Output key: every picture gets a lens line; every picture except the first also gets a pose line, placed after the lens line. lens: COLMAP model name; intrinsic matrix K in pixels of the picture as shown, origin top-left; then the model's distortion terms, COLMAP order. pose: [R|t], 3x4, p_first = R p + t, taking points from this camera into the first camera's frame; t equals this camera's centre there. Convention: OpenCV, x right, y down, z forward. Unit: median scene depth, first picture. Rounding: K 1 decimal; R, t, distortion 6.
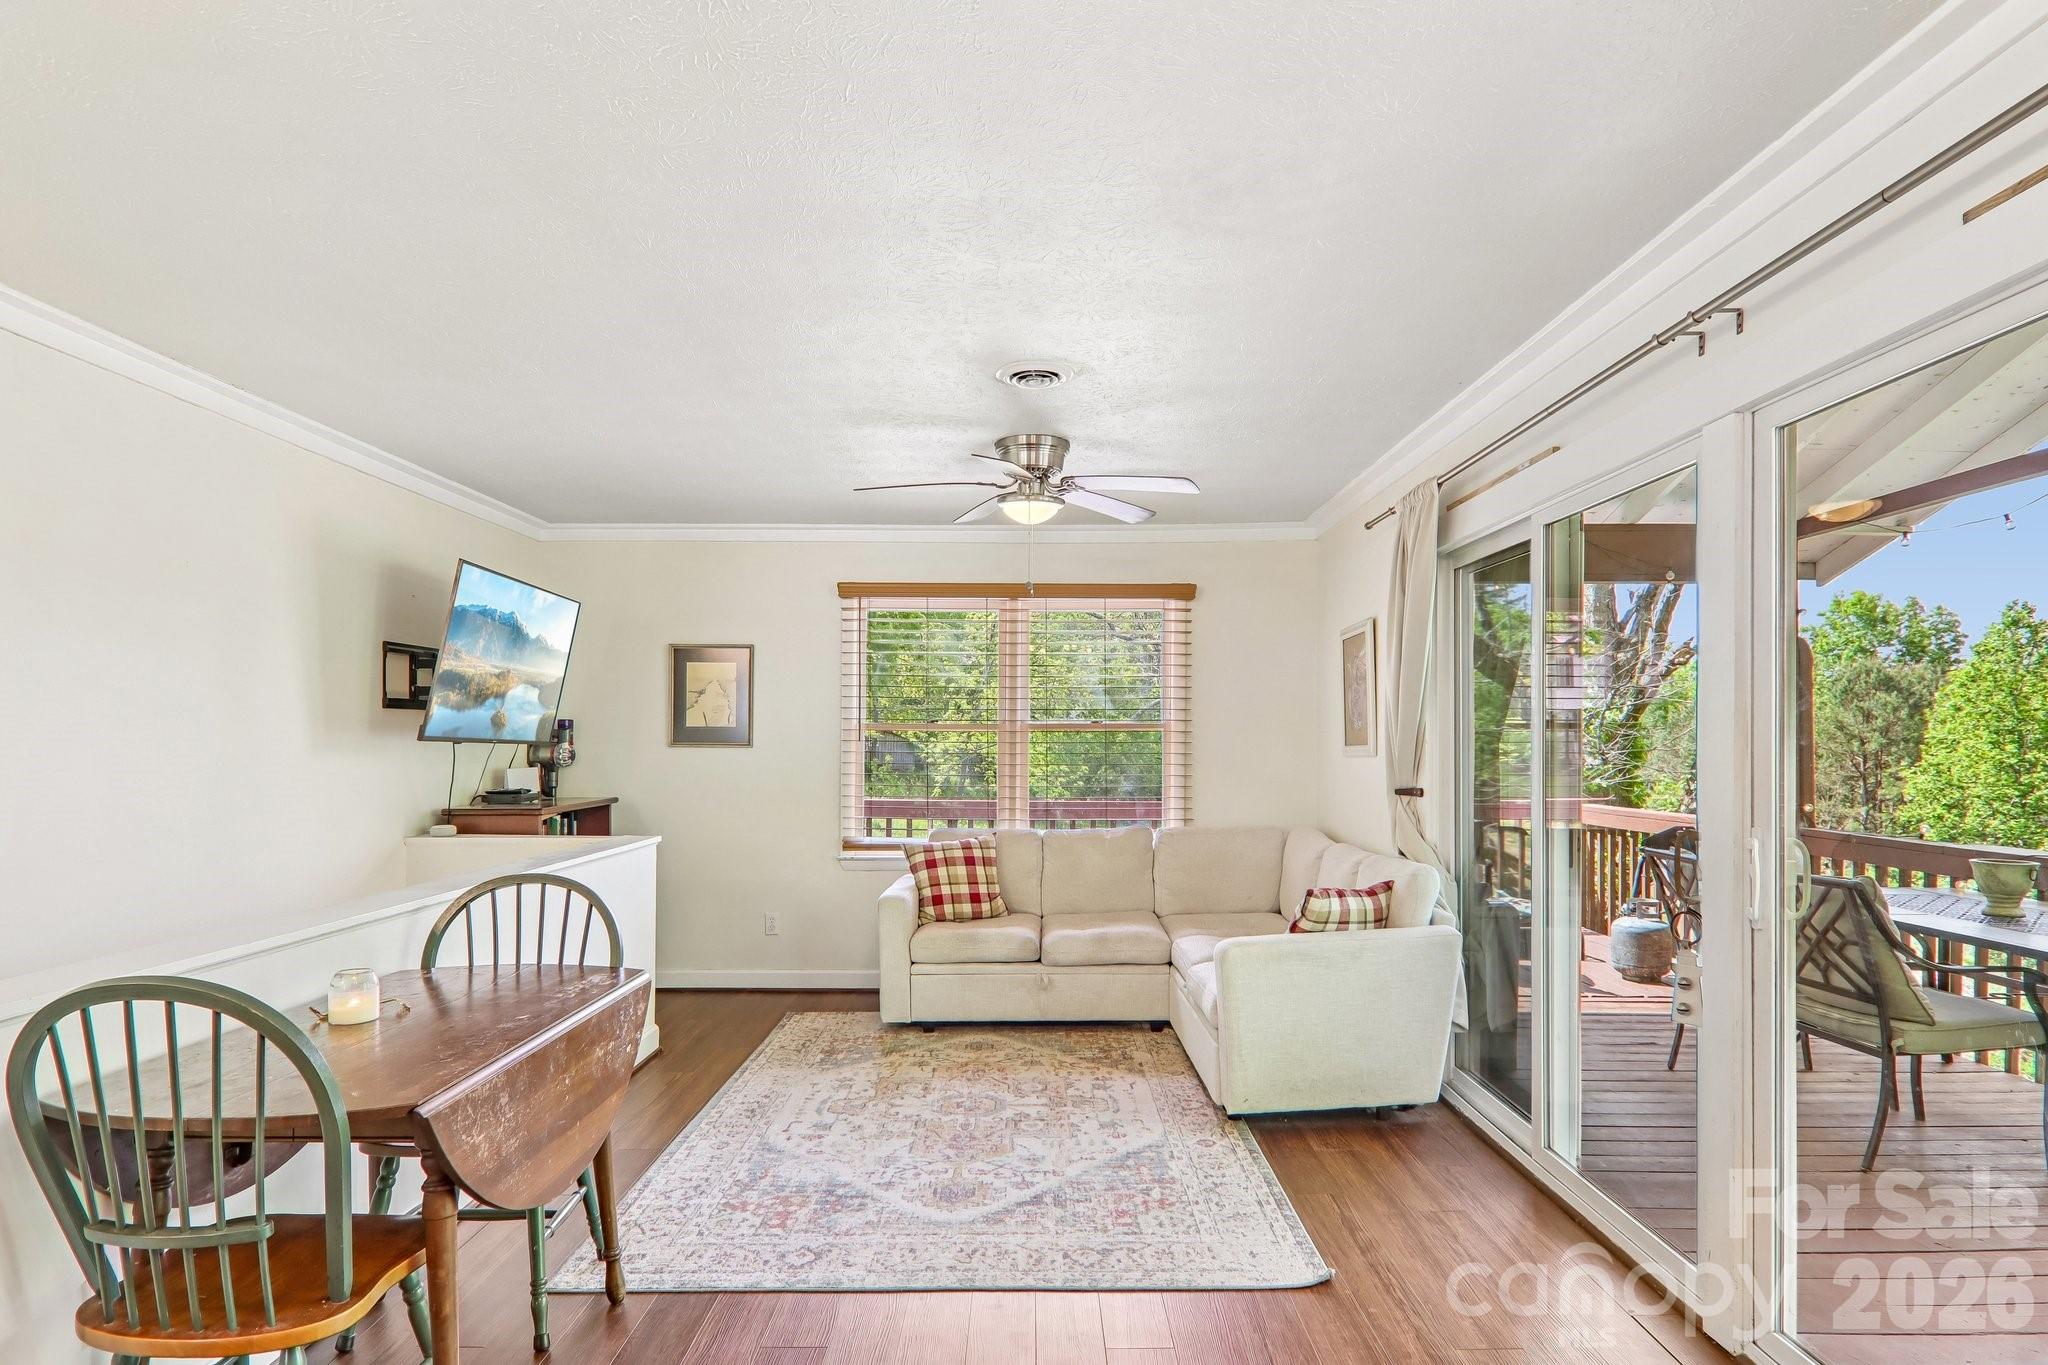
lens RADIAL K [[1144.3, 0, 1037.5], [0, 1144.3, 723.9], [0, 0, 1]] dist [0.001335, -0.016125]
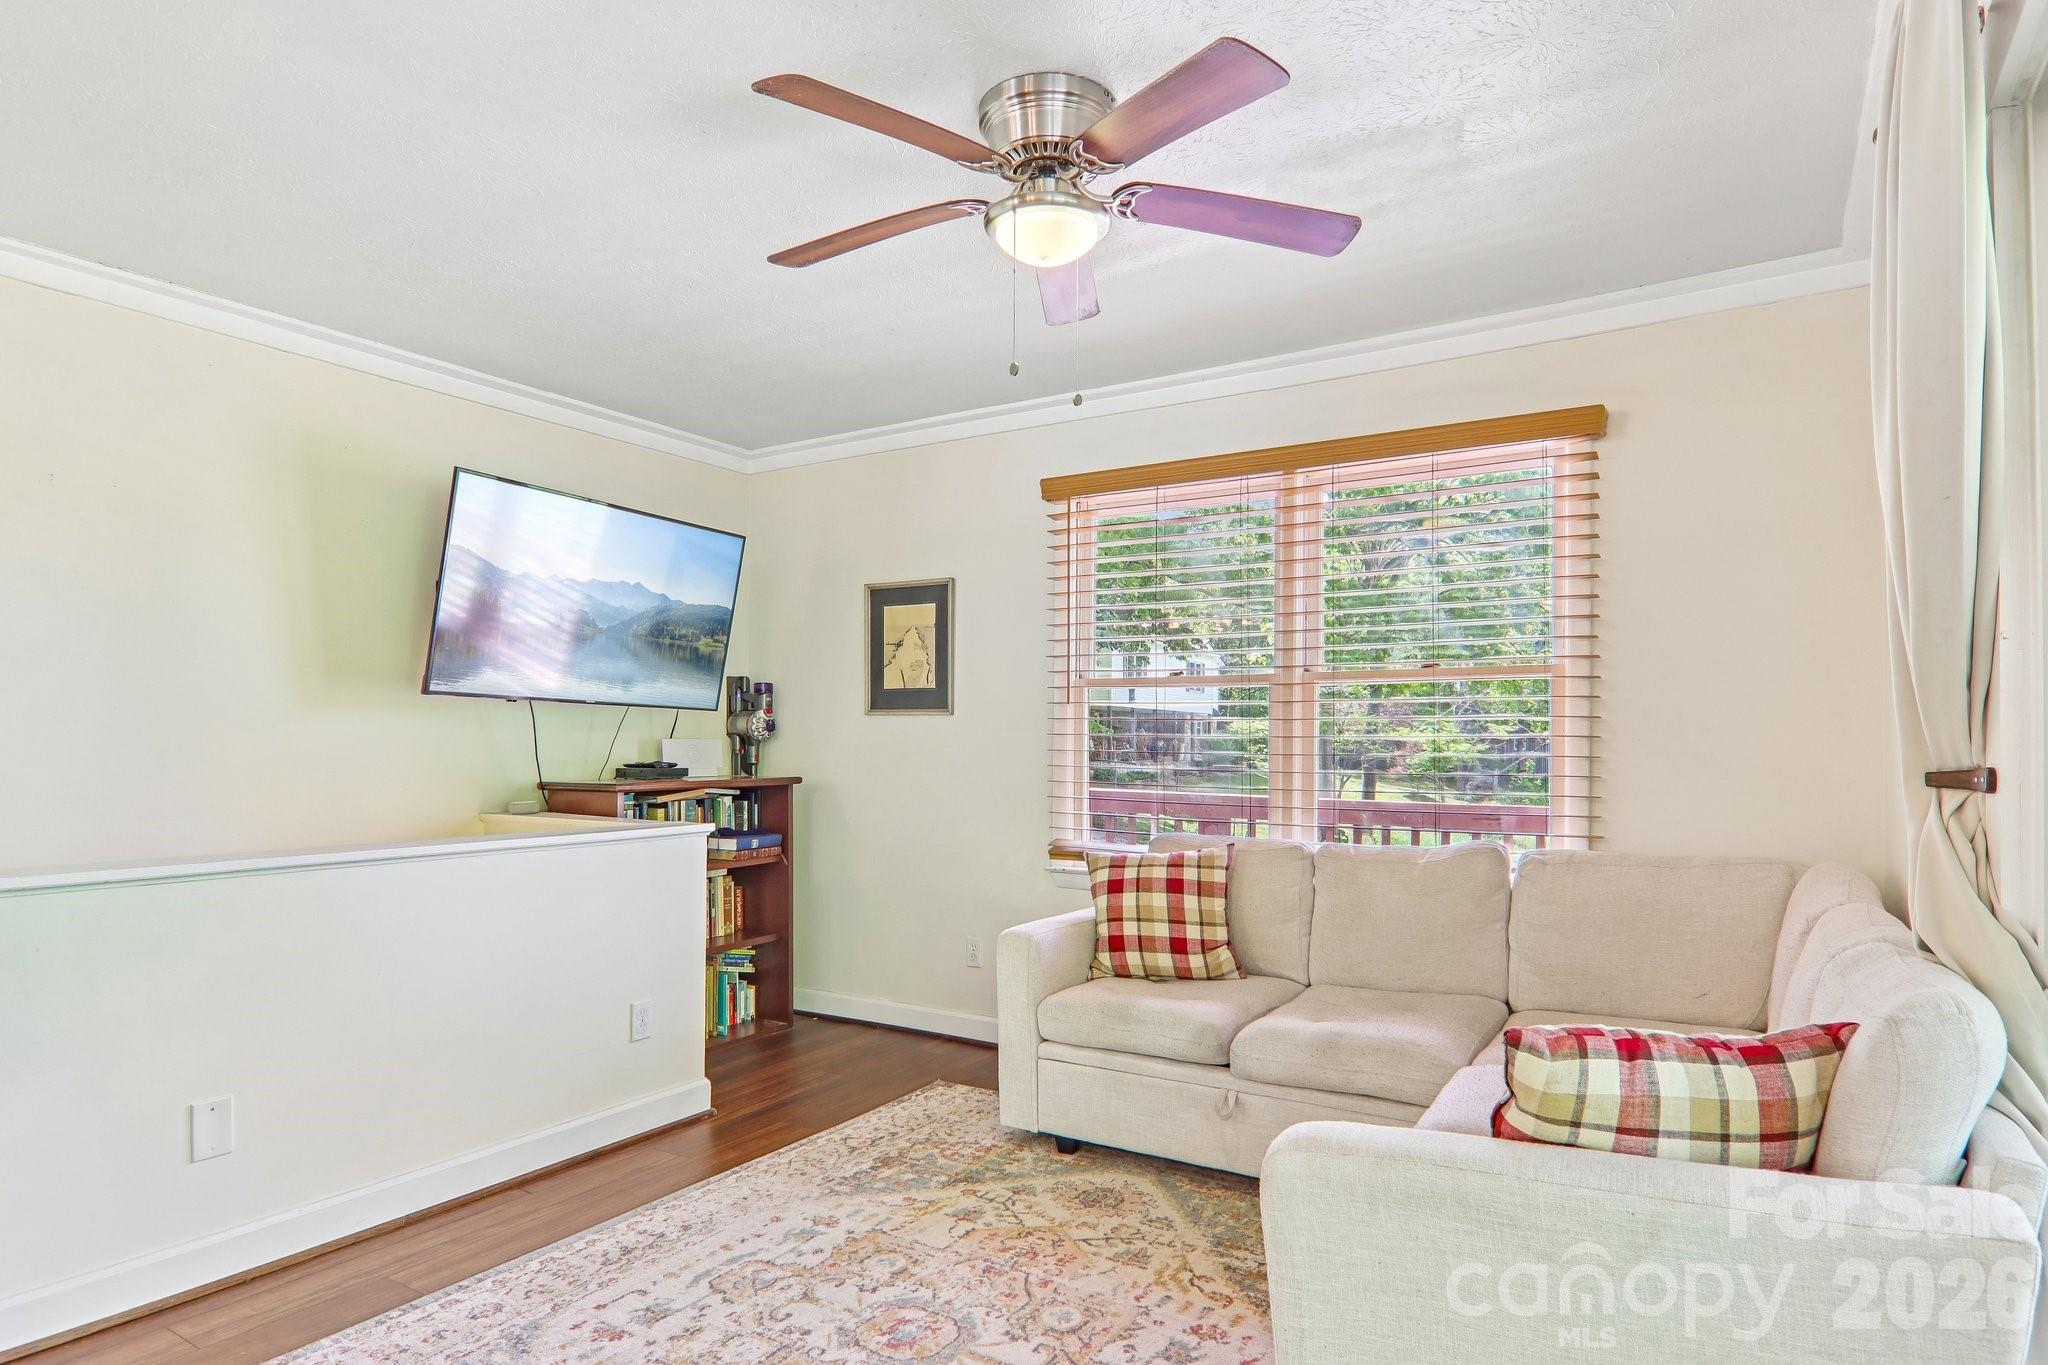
lens RADIAL K [[1144.3, 0, 1036.3], [0, 1144.3, 734.4], [0, 0, 1]] dist [0.001335, -0.016125]
pose [[0.851825, -0.001532, -0.523824, 0.244901], [0.003980, 0.999986, 0.003547, 0.039629], [0.523811, -0.005106, 0.851819, 0.497944]]
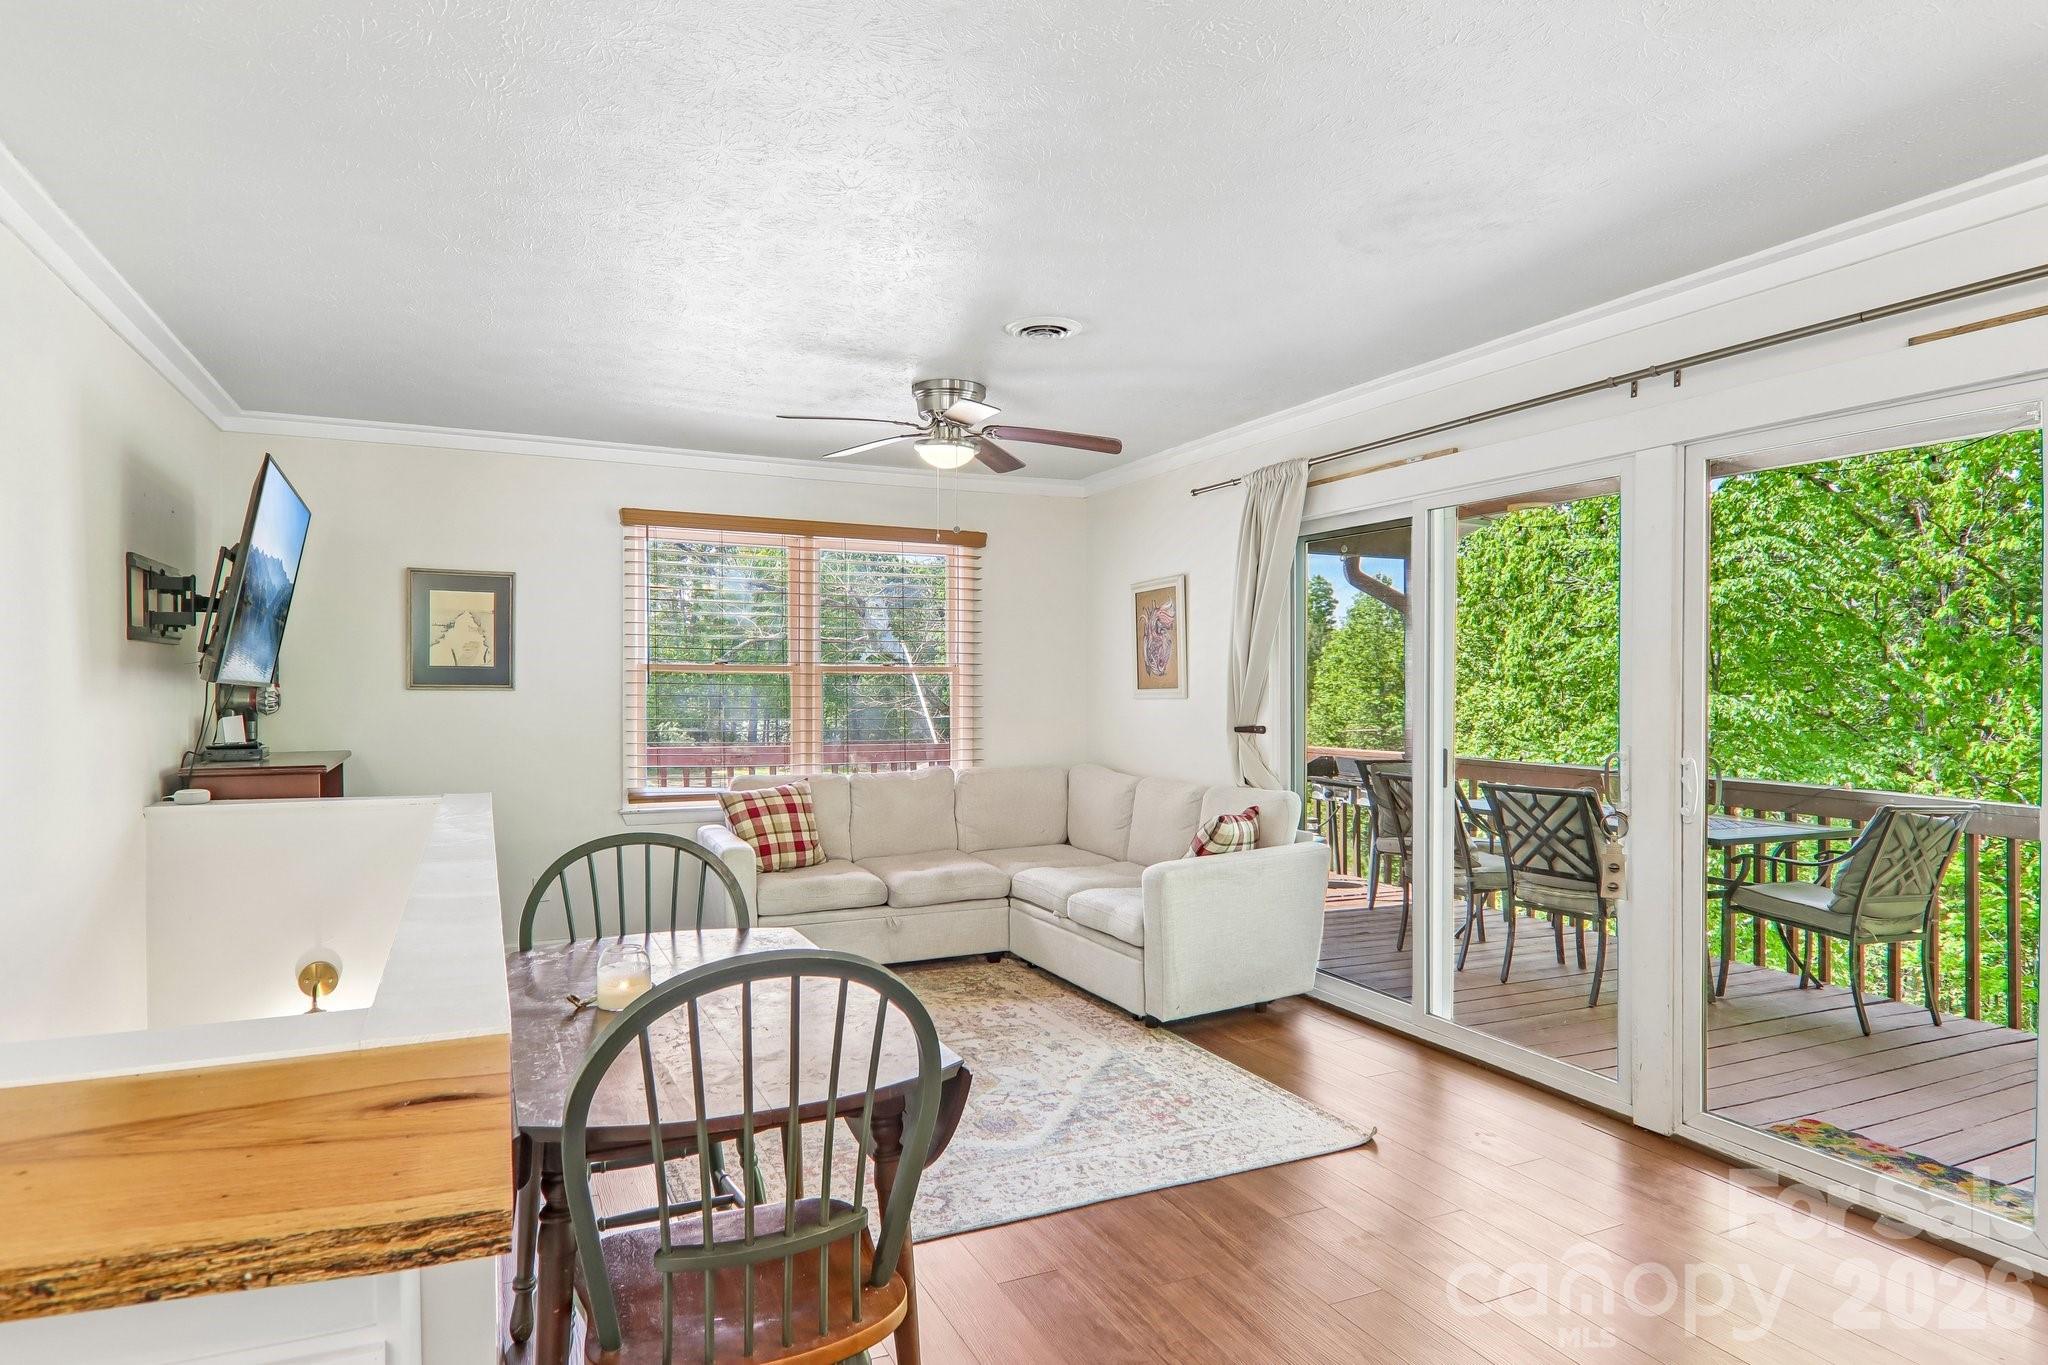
lens RADIAL K [[1144.3, 0, 1023.7], [0, 1144.3, 689.9], [0, 0, 1]] dist [0.001335, -0.016125]
pose [[0.909849, 0.000314, 0.414939, -0.334226], [-0.007775, 0.999837, 0.016292, 0.002752], [-0.414866, -0.018050, 0.909703, 0.044728]]
